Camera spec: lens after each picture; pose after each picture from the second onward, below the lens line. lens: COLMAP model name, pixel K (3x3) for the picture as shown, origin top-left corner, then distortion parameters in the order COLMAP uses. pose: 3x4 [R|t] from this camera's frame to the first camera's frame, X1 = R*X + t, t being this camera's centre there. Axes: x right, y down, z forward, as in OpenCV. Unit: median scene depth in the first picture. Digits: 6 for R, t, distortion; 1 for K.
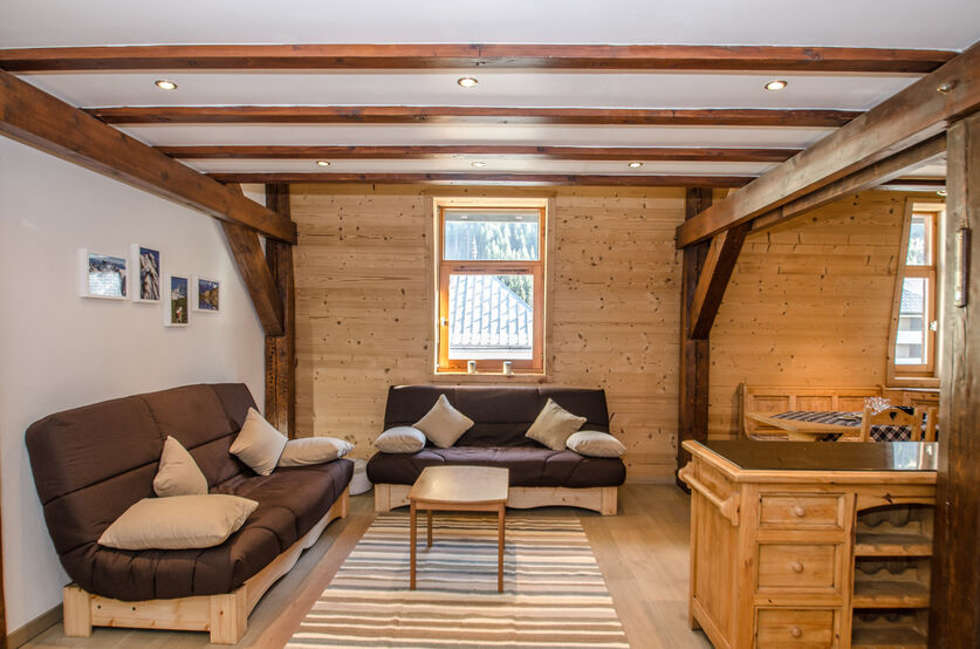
lens RADIAL K [[572.8, 0, 491.3], [0, 572.8, 346.6], [0, 0, 1]] dist [-0.029941, 0.000216]
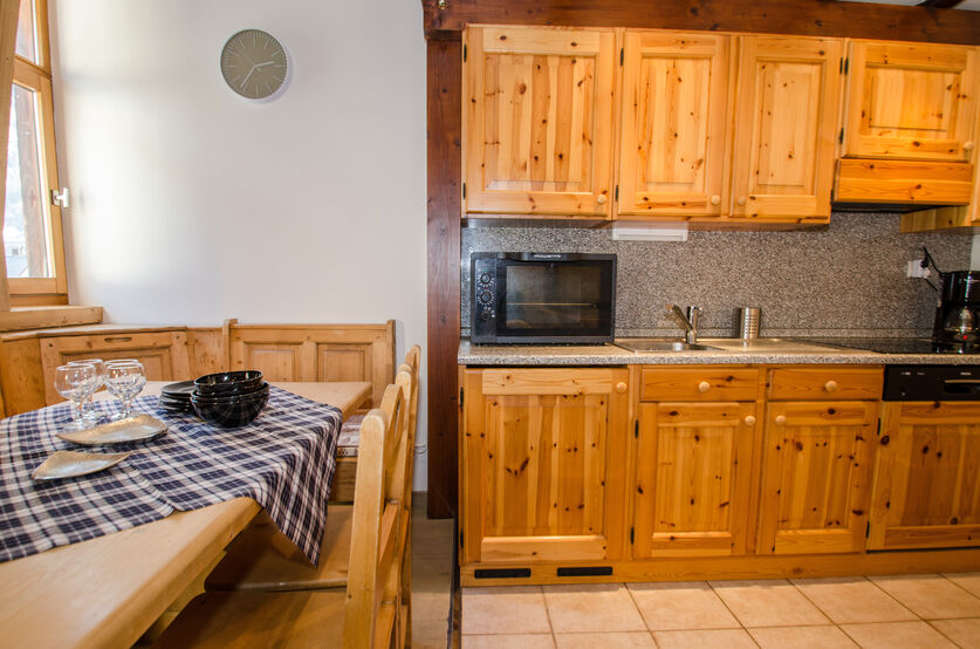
lens RADIAL K [[498.2, 0, 488.0], [0, 498.2, 347.7], [0, 0, 1]] dist [-0.004894, -0.014064]
pose [[-0.056045, -0.128520, 0.990122, 0.345367], [0.012910, 0.991505, 0.129430, 0.042975], [-0.998345, 0.020036, -0.053909, 0.685680]]
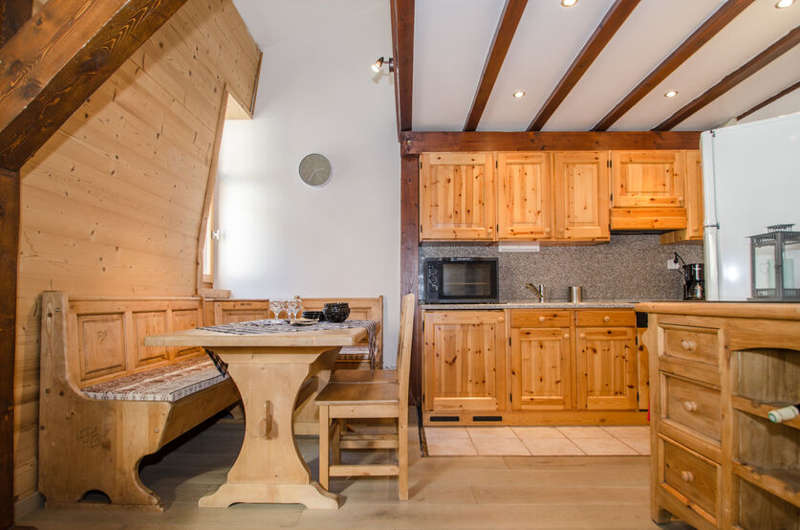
lens RADIAL K [[406.7, 0, 398.4], [0, 406.7, 284.0], [0, 0, 1]] dist [-0.004894, -0.014064]
pose [[0.000161, 0.029386, 0.999568, 0.102744], [0.024444, 0.999269, -0.029381, 0.077713], [-0.999701, 0.024438, -0.000558, 0.719743]]
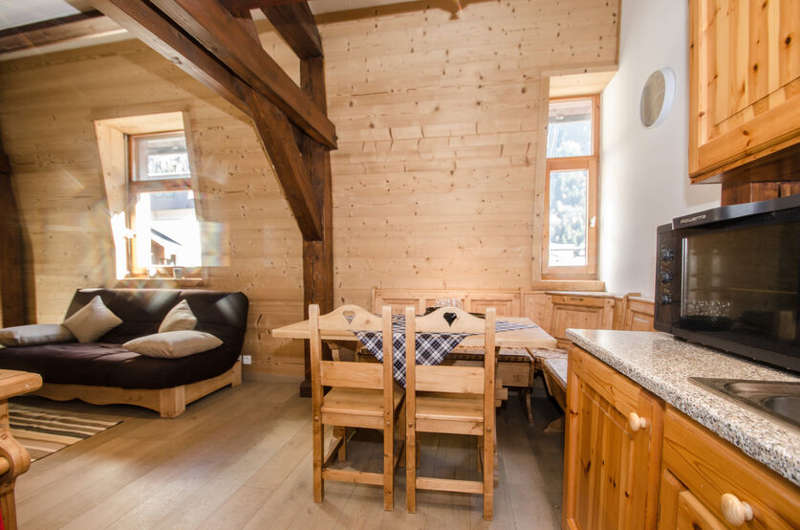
lens RADIAL K [[347.0, 0, 400.4], [0, 347.0, 285.8], [0, 0, 1]] dist [0.000825, -0.000509]
pose [[0.986478, -0.003552, -0.163858, 0.595981], [0.006507, 0.999826, 0.017498, 0.054643], [0.163767, -0.018328, 0.986329, 0.416207]]
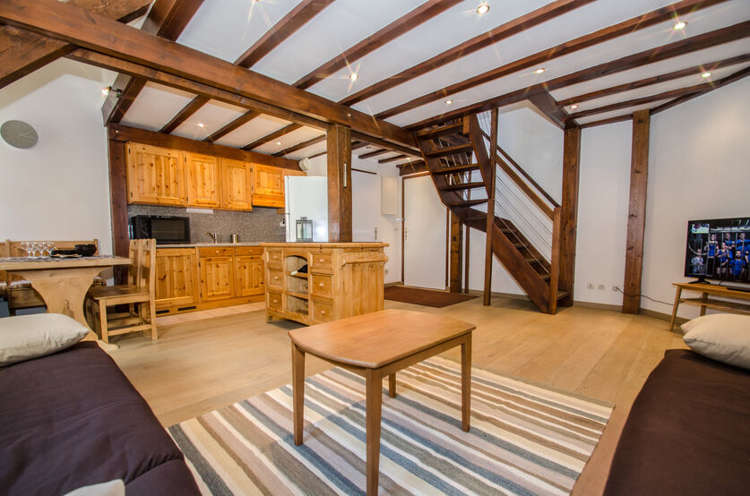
lens RADIAL K [[325.3, 0, 375.4], [0, 325.3, 267.5], [0, 0, 1]] dist [0.000825, -0.000509]
pose [[-0.736015, -0.062499, 0.674074, -0.217904], [0.010491, 0.994557, 0.103669, 0.070662], [-0.676884, 0.083374, -0.731353, 0.870059]]
